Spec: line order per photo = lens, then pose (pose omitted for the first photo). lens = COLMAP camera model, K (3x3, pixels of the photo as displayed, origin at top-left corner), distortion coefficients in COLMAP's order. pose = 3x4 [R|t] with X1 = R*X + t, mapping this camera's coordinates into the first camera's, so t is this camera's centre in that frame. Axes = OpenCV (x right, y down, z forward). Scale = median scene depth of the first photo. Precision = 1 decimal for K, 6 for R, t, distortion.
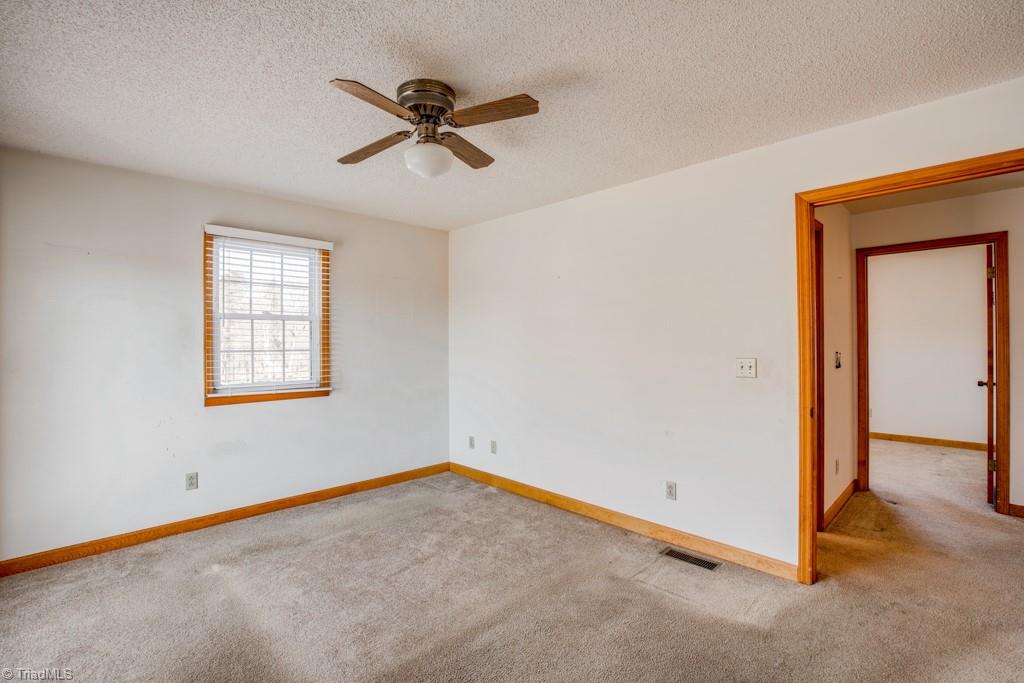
lens RADIAL K [[471.7, 0, 515.9], [0, 471.7, 339.5], [0, 0, 1]] dist [-0.018070, 0.000449]
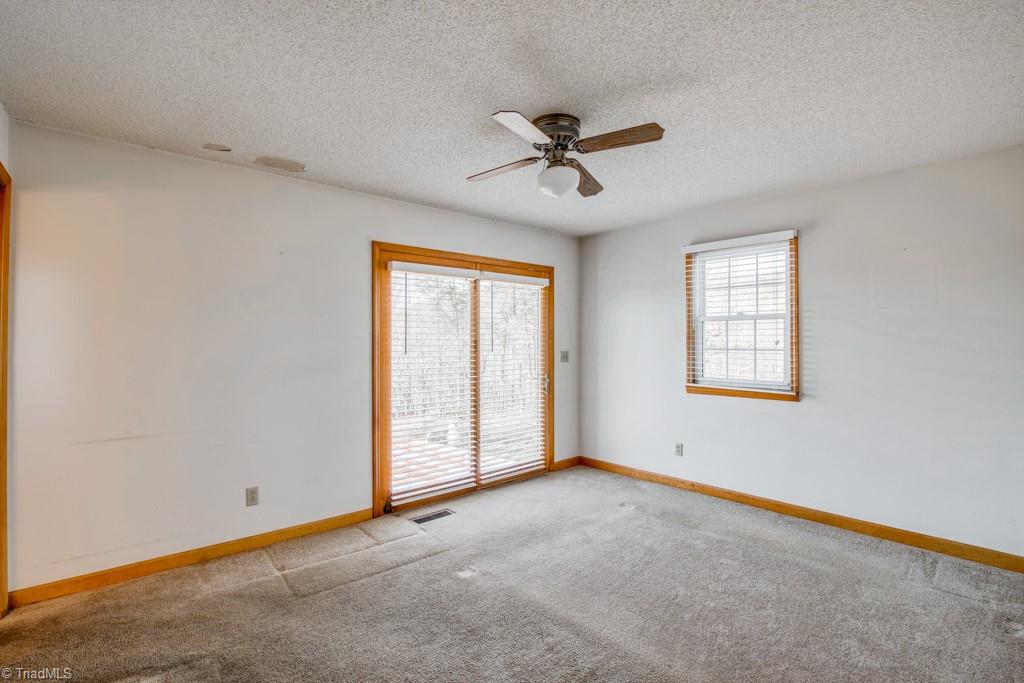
lens RADIAL K [[471.7, 0, 515.9], [0, 471.7, 339.5], [0, 0, 1]] dist [-0.018070, 0.000449]
pose [[-0.052037, -0.001438, -0.998644, 0.564437], [0.005918, 0.999981, -0.001749, 0.000382], [0.998628, -0.006001, -0.052028, 0.563321]]
